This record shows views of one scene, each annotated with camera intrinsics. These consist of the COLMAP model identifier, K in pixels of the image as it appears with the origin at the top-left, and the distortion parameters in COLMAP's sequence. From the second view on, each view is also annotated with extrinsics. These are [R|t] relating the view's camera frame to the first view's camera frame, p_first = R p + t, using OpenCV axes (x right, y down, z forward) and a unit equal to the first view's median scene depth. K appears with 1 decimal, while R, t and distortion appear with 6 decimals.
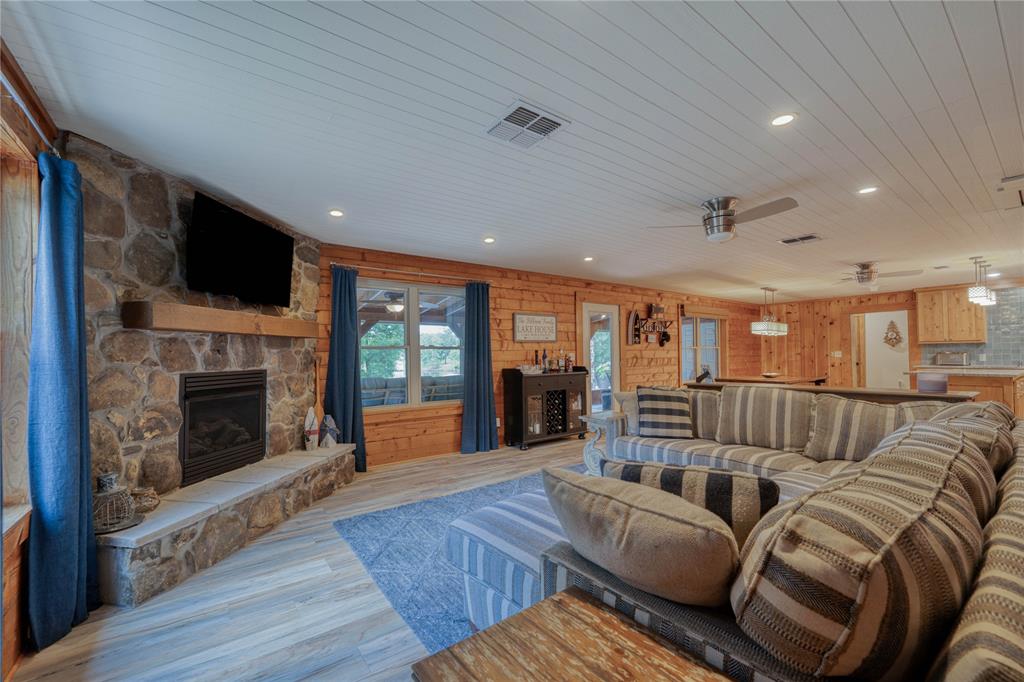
lens RADIAL K [[394.8, 0, 512.0], [0, 394.8, 341.0], [0, 0, 1]] dist [-0.001597, -0.000130]
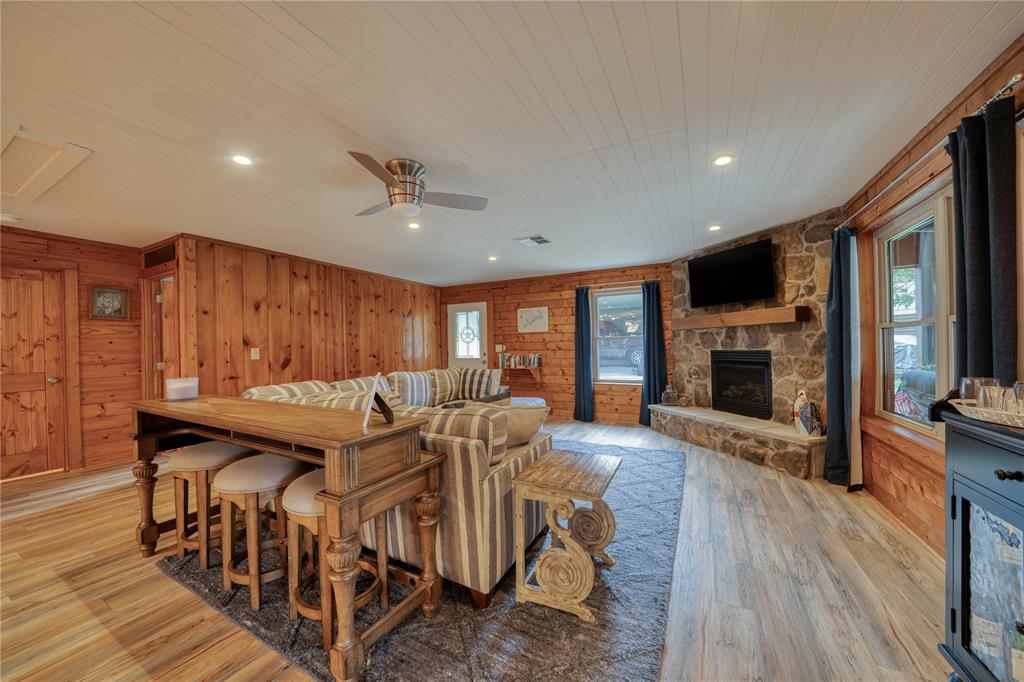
lens RADIAL K [[367.4, 0, 507.4], [0, 367.4, 343.6], [0, 0, 1]] dist [-0.009238, 0.000002]
pose [[-0.905536, 0.018846, -0.423851, 0.629985], [0.037314, 0.998679, -0.035314, 0.059664], [0.422626, -0.047793, -0.905043, 1.700326]]
